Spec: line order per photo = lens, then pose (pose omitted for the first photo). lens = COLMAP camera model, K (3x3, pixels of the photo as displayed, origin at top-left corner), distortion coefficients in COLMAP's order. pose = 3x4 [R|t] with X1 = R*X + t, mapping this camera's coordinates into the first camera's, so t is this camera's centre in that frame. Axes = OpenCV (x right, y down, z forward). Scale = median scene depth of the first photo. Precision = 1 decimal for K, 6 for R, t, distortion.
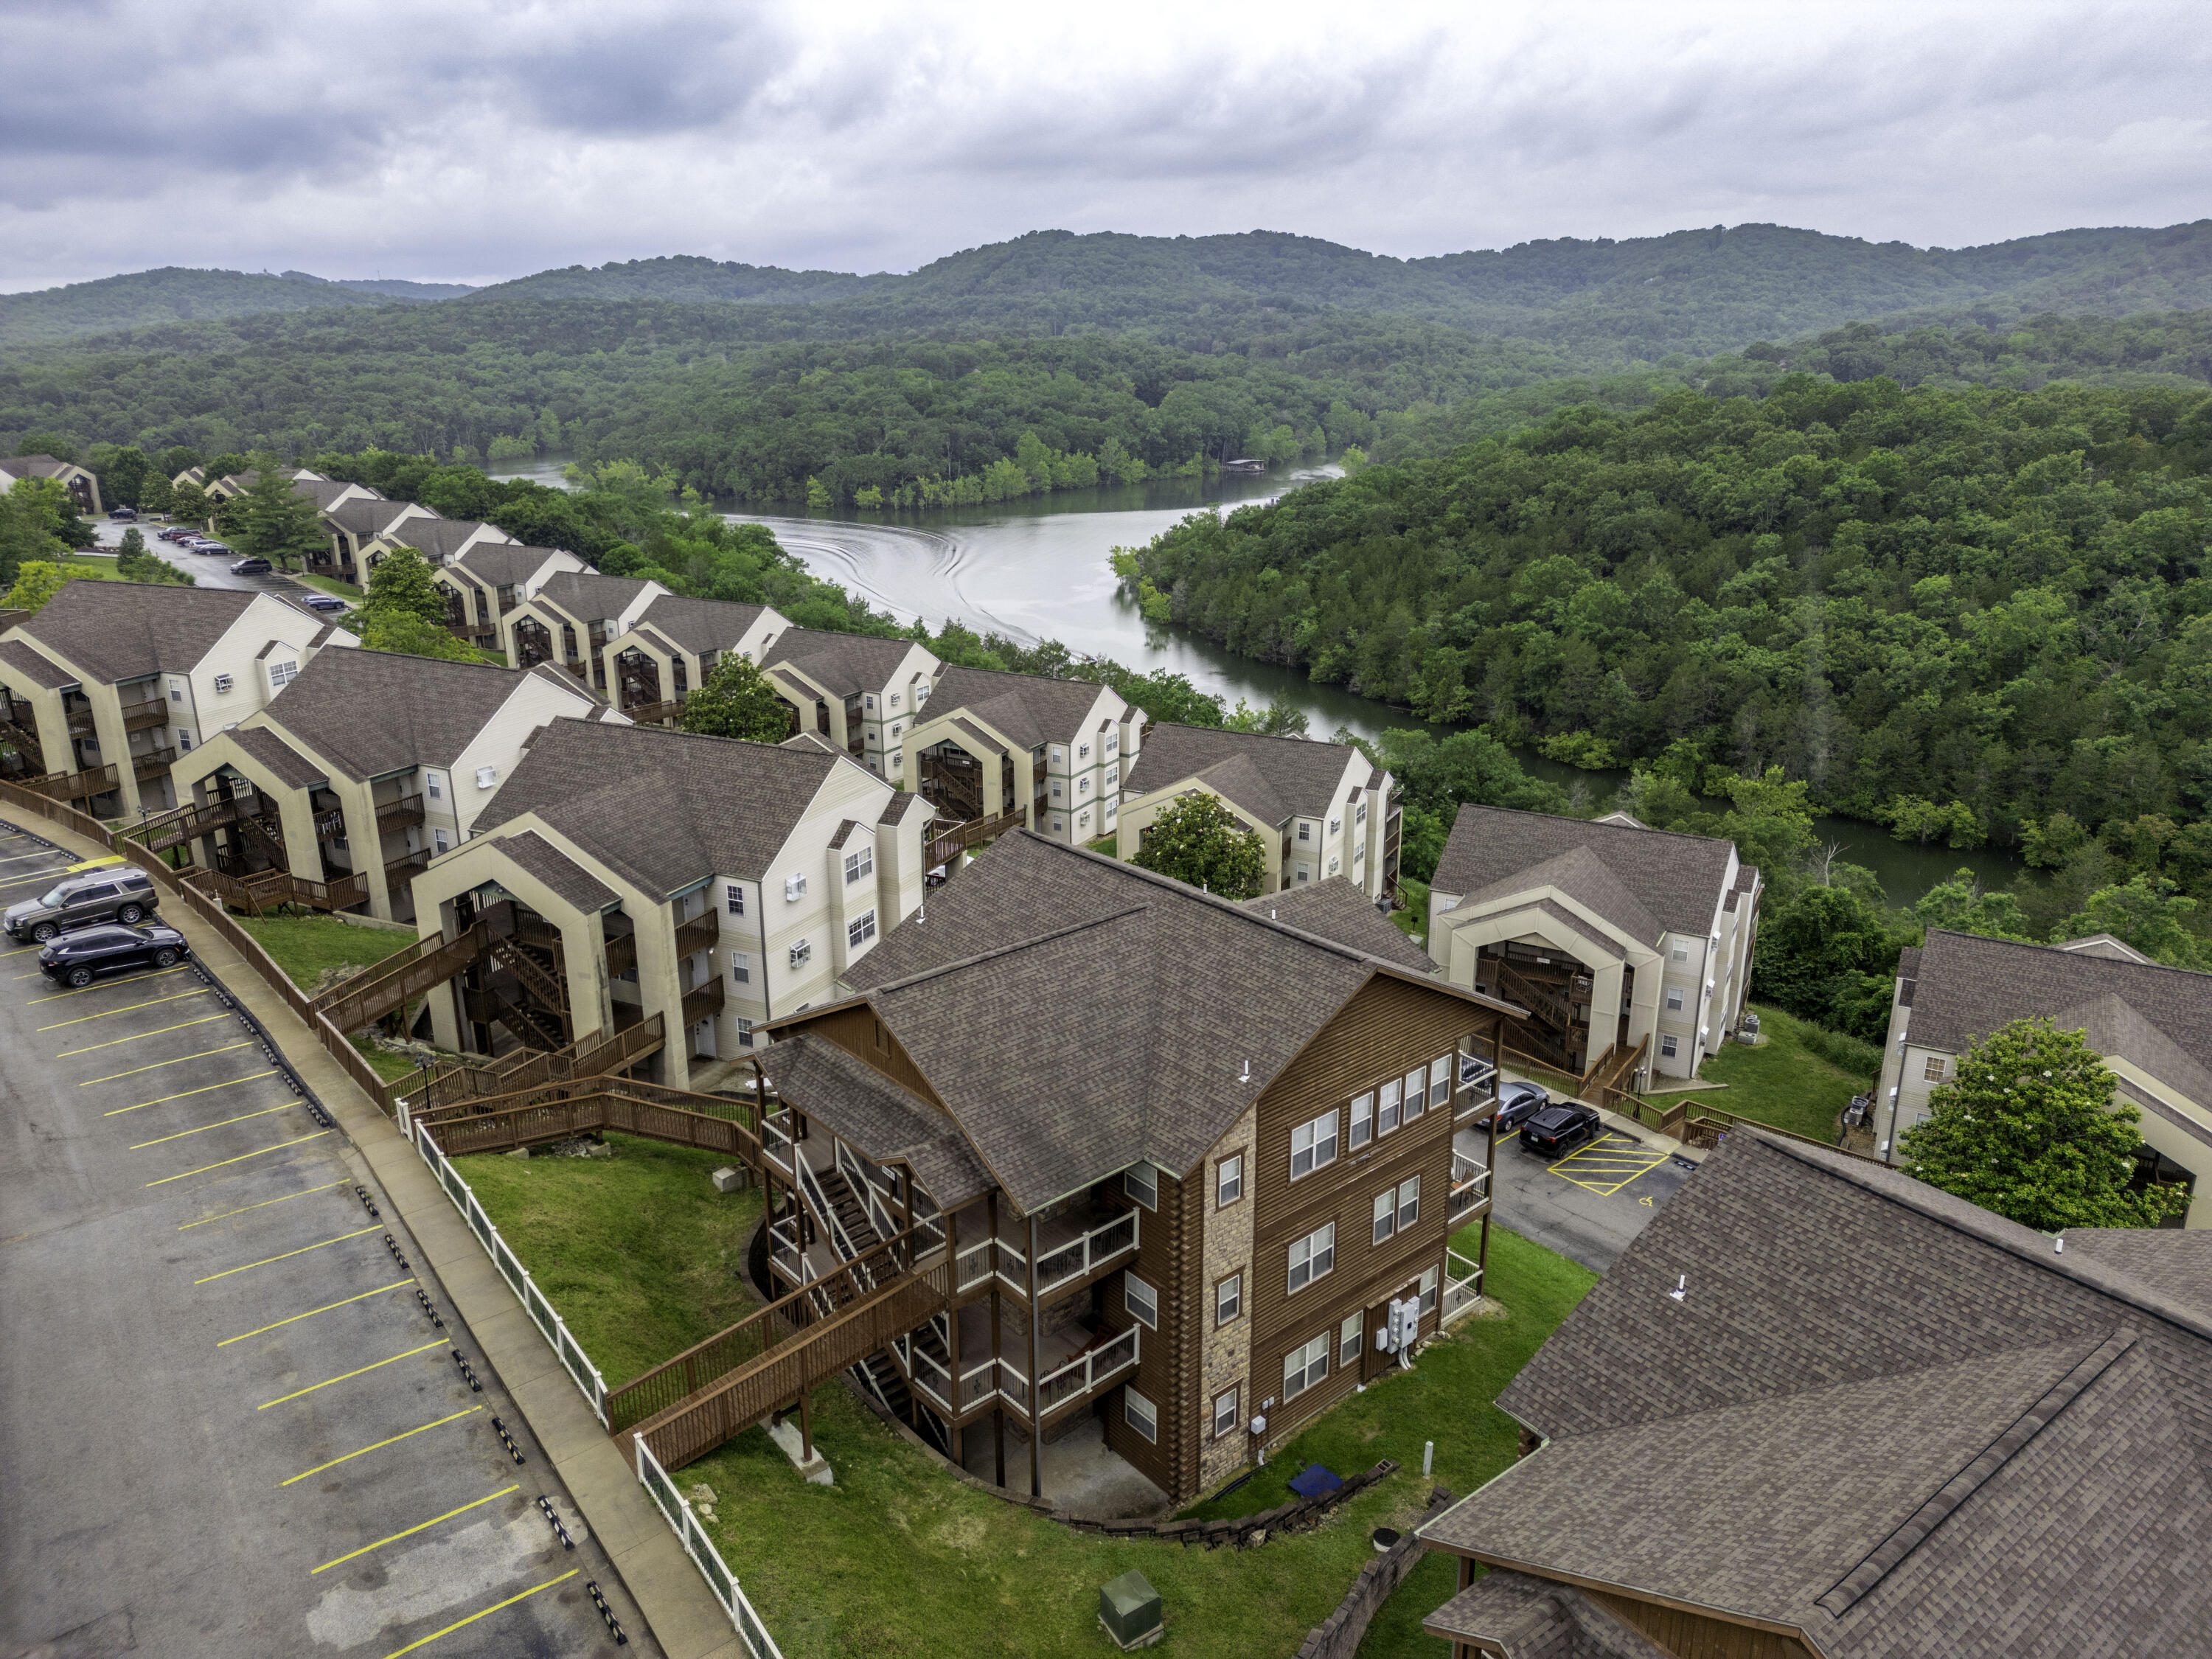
lens RADIAL K [[1535.8, 0, 1106.0], [0, 1535.8, 829.5], [0, 0, 1]] dist [0.066863, -0.065984]
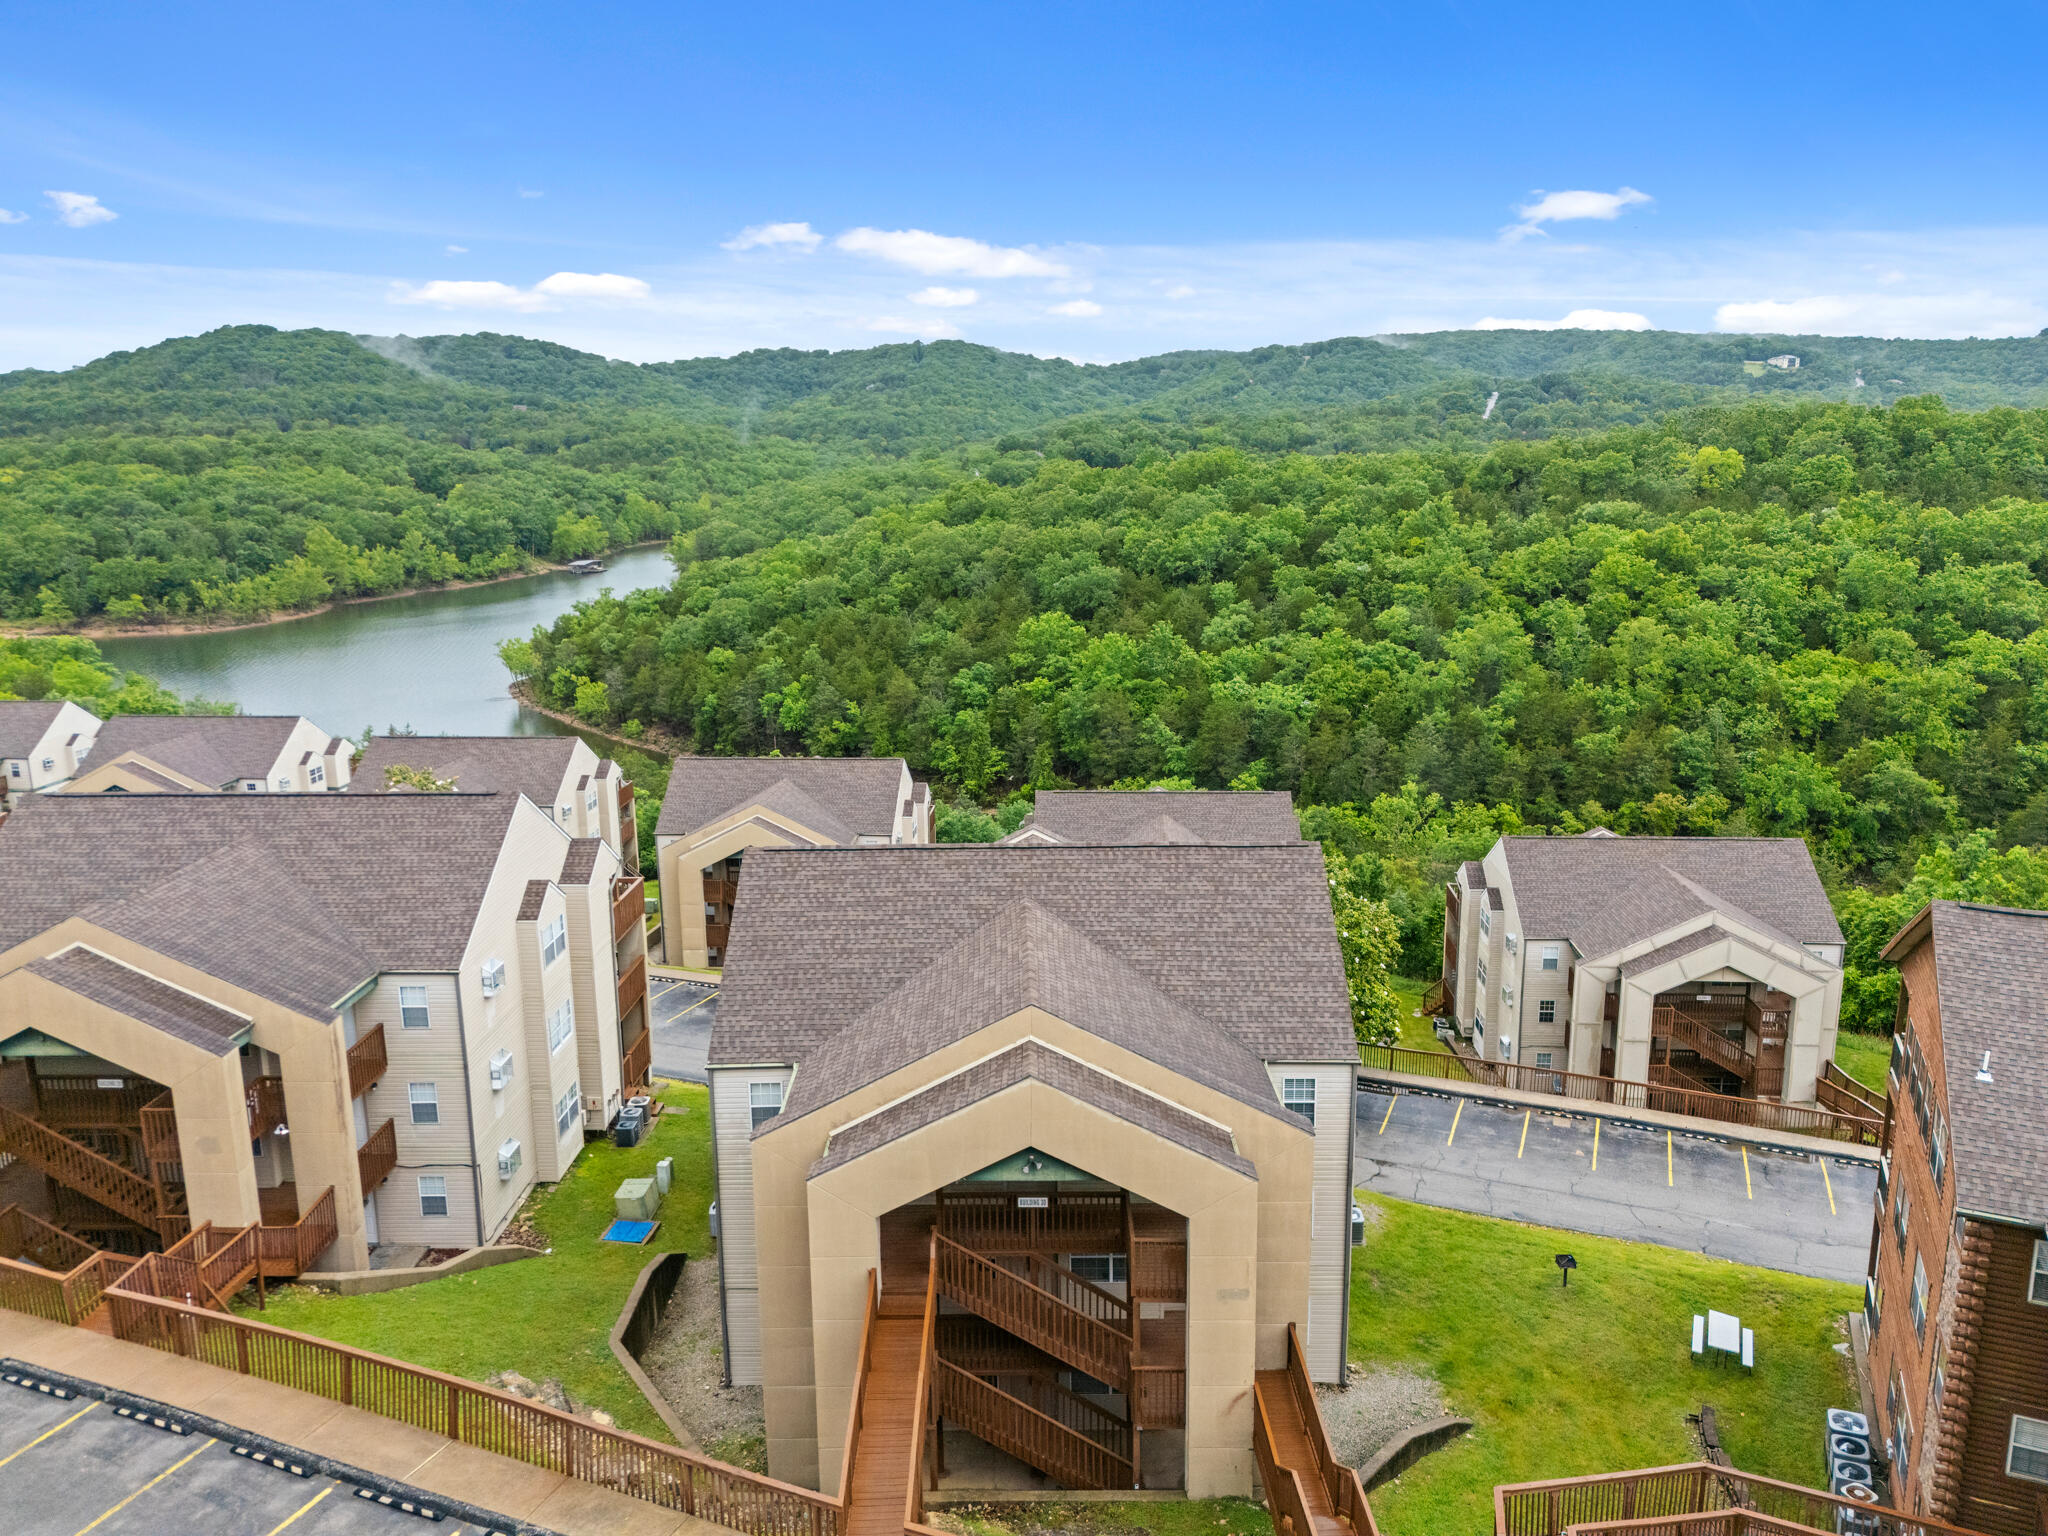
lens RADIAL K [[1496.6, 0, 1024.0], [0, 1496.6, 768.0], [0, 0, 1]] dist [0.086260, -0.077827]
pose [[0.903021, -0.101222, 0.417501, -0.173118], [0.140647, 0.987945, -0.064684, -0.018151], [-0.405920, 0.117131, 0.906371, 0.149938]]
